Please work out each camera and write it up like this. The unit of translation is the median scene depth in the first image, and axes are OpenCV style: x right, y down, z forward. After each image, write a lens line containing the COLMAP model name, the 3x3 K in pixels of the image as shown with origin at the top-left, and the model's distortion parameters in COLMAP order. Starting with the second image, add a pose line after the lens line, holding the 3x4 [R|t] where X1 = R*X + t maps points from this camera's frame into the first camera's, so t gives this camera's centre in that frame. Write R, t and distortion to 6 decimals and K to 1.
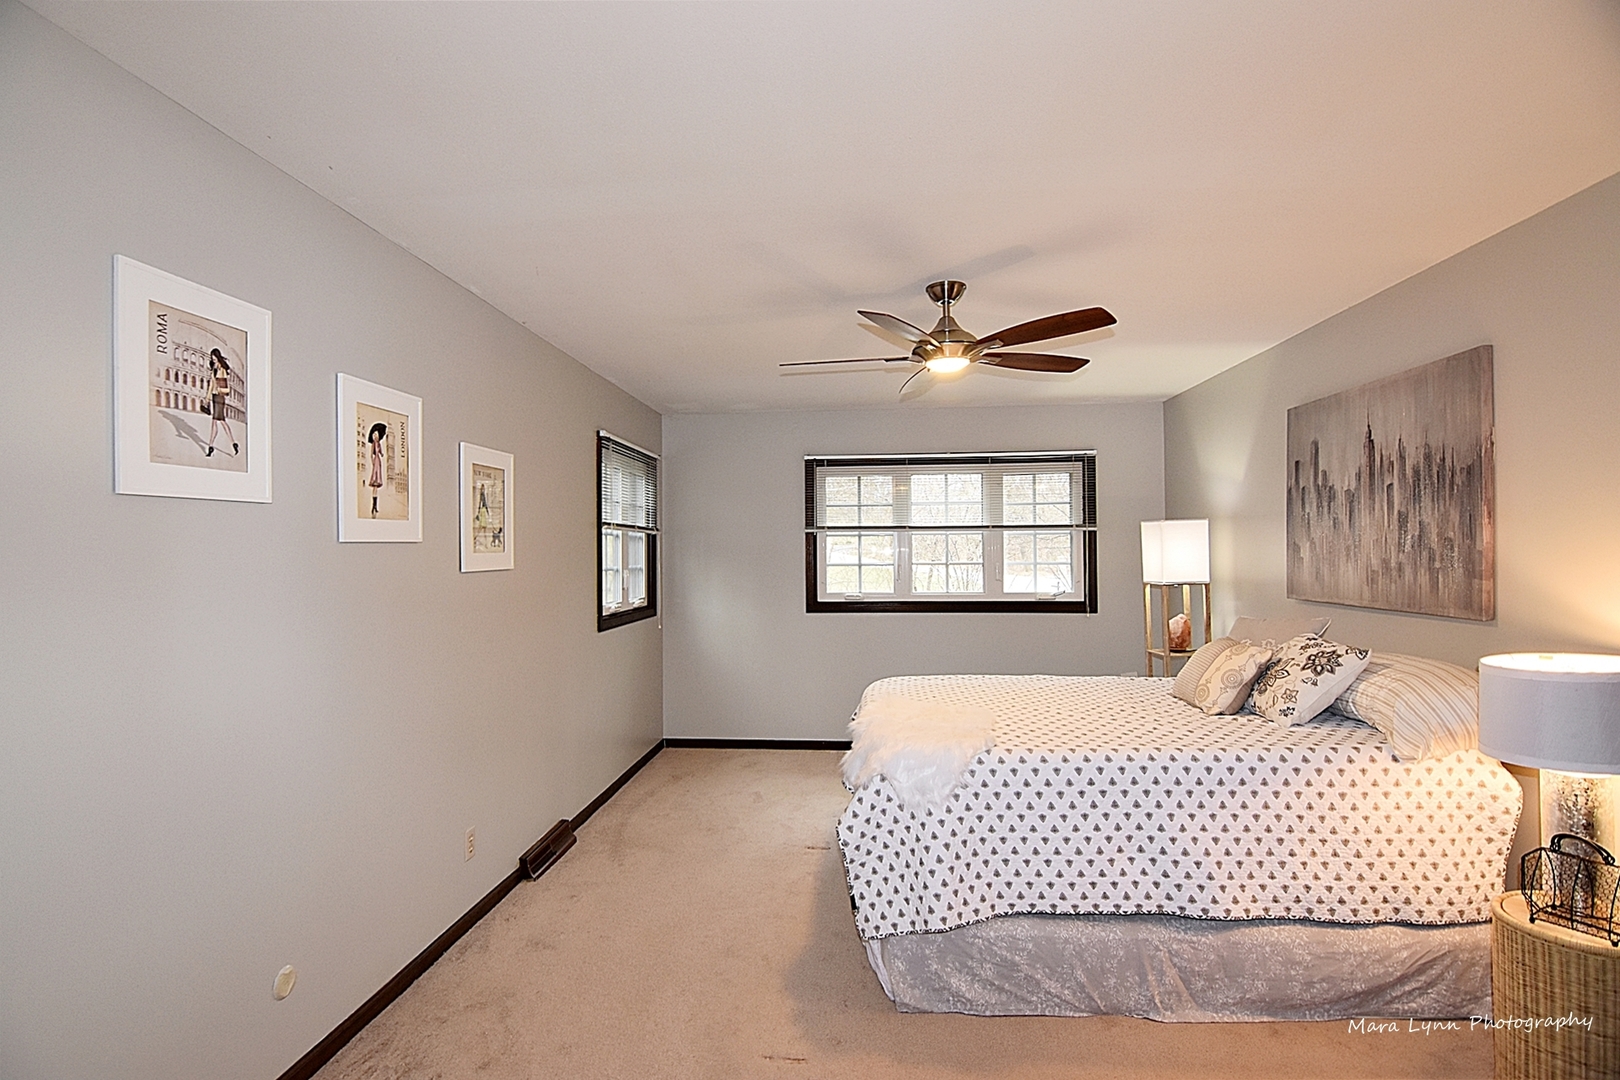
lens RADIAL K [[786.6, 0, 795.9], [0, 786.6, 546.6], [0, 0, 1]] dist [-0.001462, -0.012606]
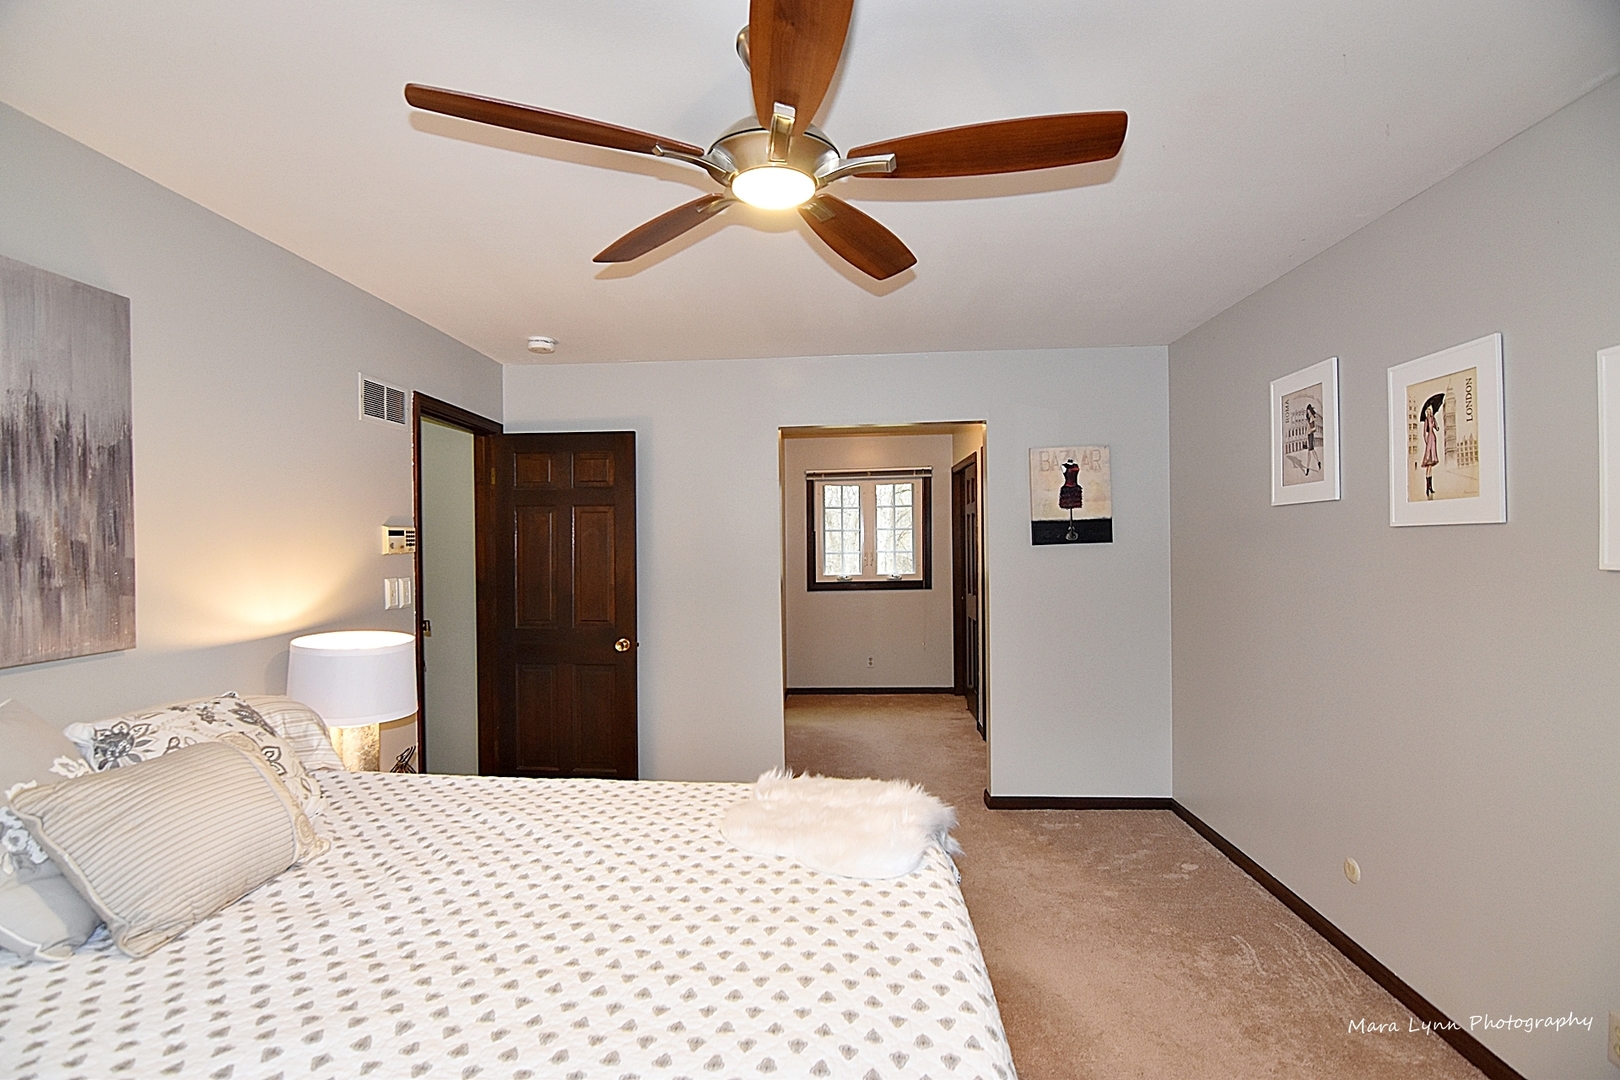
lens RADIAL K [[786.6, 0, 795.9], [0, 786.6, 546.6], [0, 0, 1]] dist [-0.001462, -0.012606]
pose [[-0.999122, 0.018504, -0.037595, 0.259491], [0.018352, 0.999822, 0.004375, 0.001650], [0.037669, 0.003681, -0.999283, 1.947267]]
